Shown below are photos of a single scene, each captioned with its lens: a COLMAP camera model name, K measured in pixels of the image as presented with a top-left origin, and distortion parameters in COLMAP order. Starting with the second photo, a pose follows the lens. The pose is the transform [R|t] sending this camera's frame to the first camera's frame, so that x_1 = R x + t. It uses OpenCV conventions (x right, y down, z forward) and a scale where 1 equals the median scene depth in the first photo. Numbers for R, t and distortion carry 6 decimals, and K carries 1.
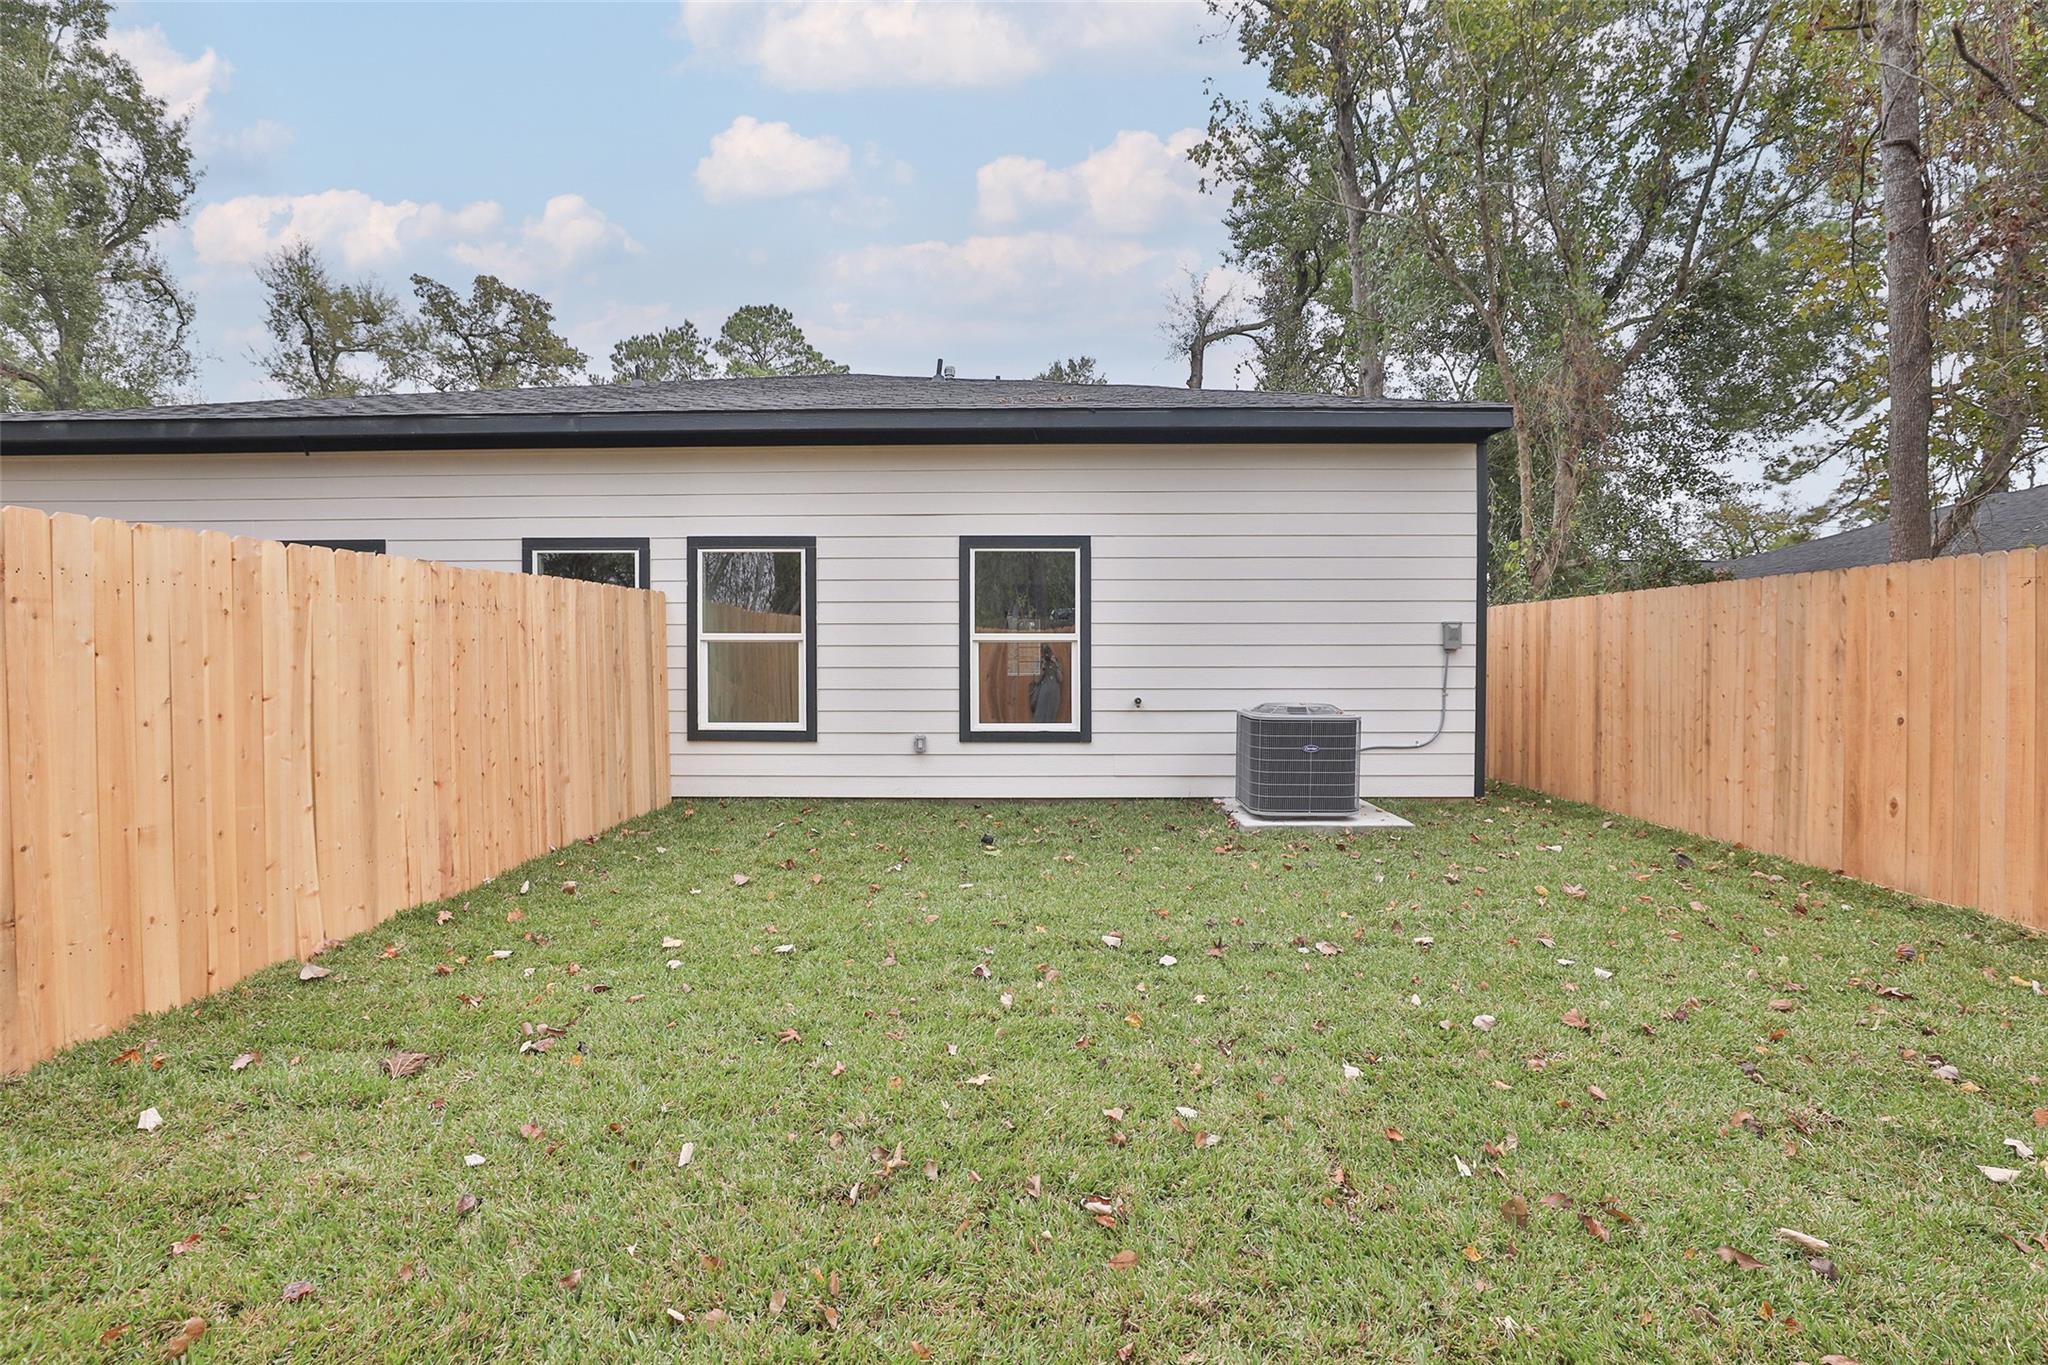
lens RADIAL K [[990.4, 0, 1029.8], [0, 990.4, 691.6], [0, 0, 1]] dist [-0.046872, 0.012439]
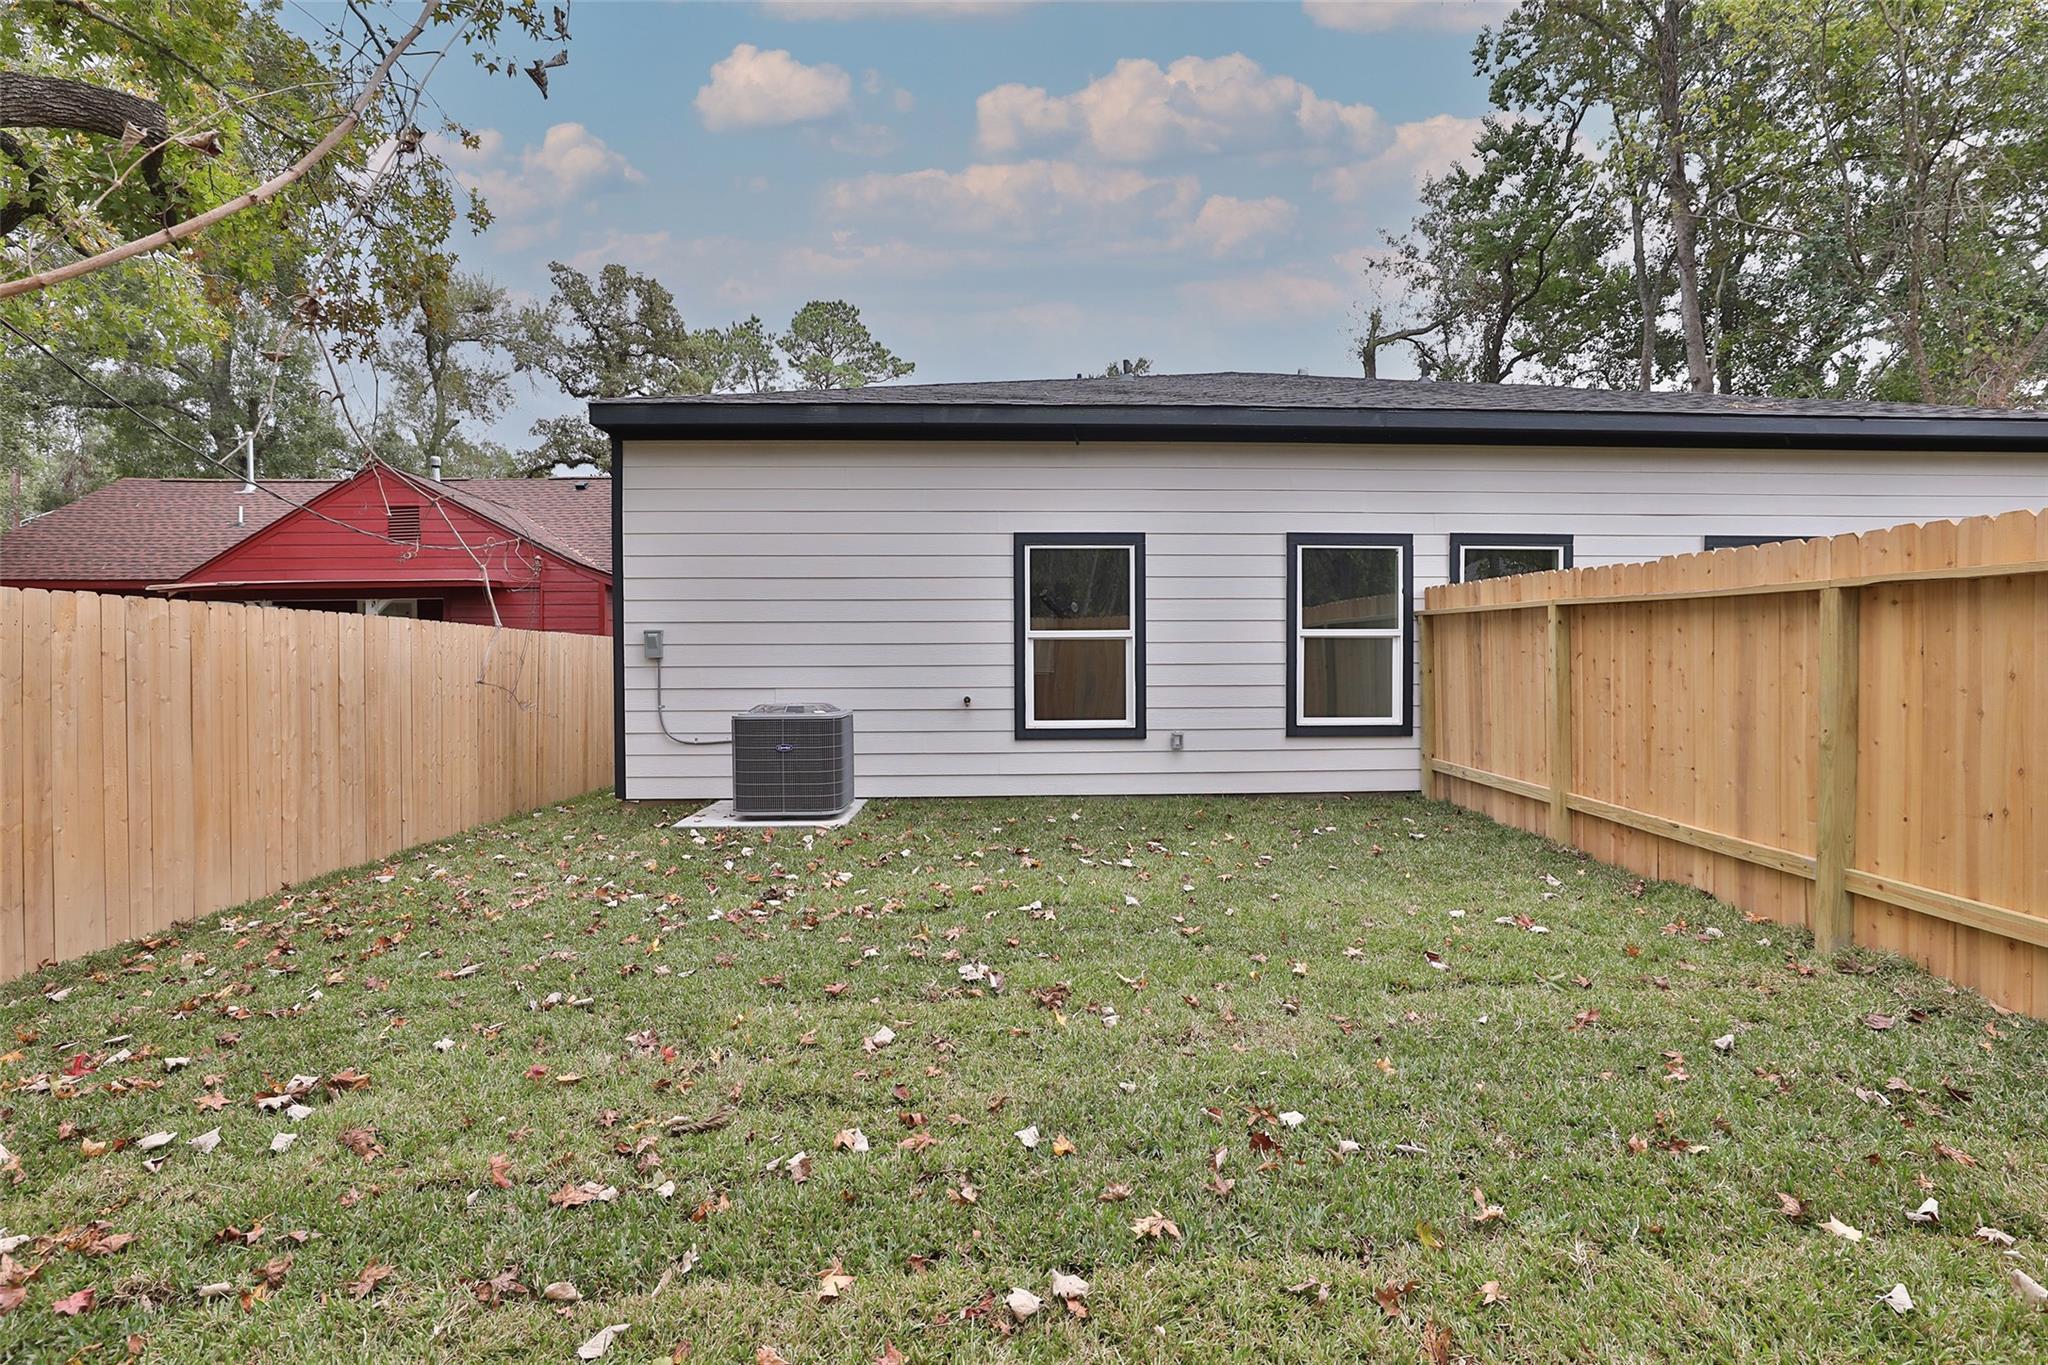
lens RADIAL K [[990.4, 0, 1028.4], [0, 990.4, 667.5], [0, 0, 1]] dist [-0.046872, 0.012439]
pose [[0.997943, -0.008414, 0.063560, -0.125983], [0.009800, 0.999720, -0.021526, -0.000312], [-0.063361, 0.022104, 0.997746, 0.004124]]
